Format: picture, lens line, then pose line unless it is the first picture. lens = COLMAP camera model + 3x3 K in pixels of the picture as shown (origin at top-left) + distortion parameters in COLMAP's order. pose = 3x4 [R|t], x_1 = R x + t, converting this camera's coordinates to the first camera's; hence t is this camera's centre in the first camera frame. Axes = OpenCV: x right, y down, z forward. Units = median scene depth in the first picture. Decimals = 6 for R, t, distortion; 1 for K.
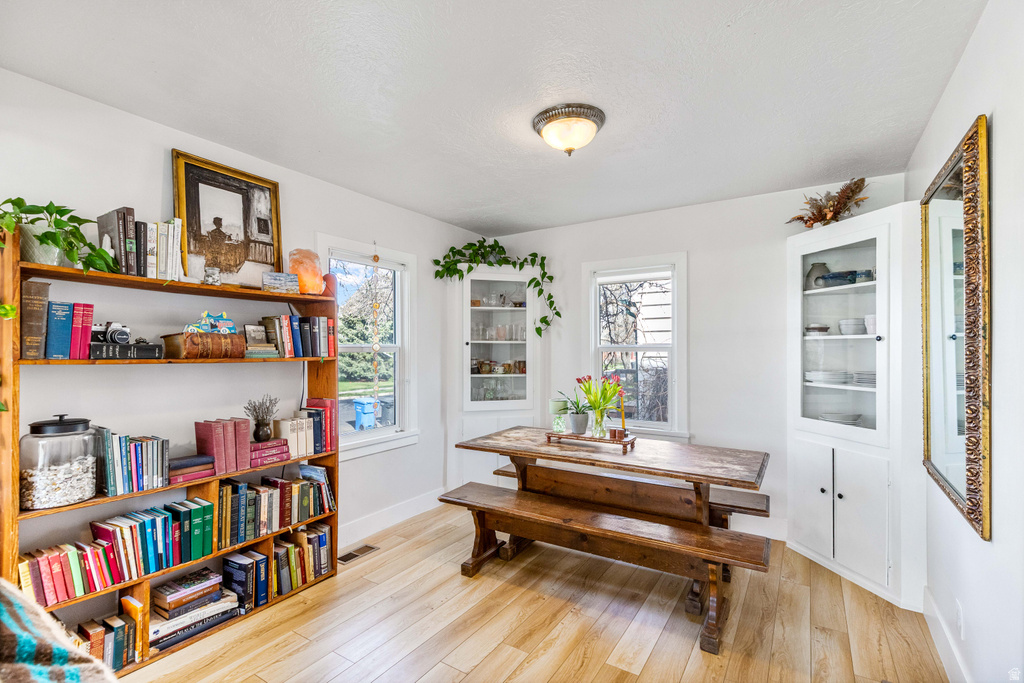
lens RADIAL K [[462.4, 0, 515.4], [0, 462.4, 347.3], [0, 0, 1]] dist [0.007732, -0.001228]
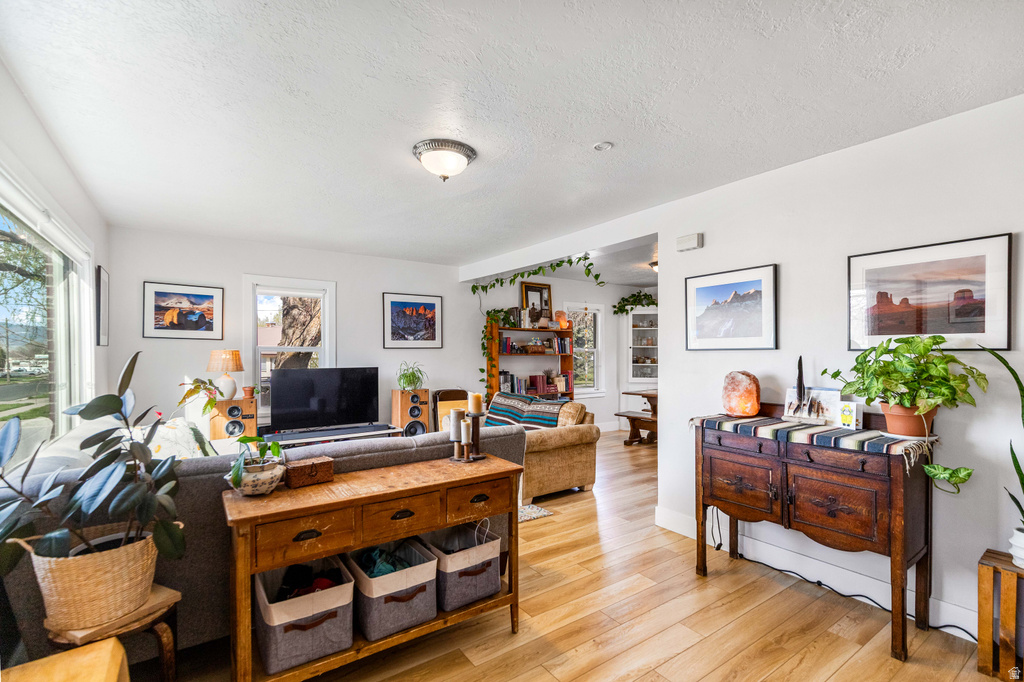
lens RADIAL K [[462.4, 0, 515.6], [0, 462.4, 348.9], [0, 0, 1]] dist [0.007732, -0.001228]
pose [[0.924701, -0.000047, -0.380694, 0.279473], [0.001175, 0.999996, 0.002729, -0.012486], [0.380692, -0.002971, 0.924697, -1.444144]]
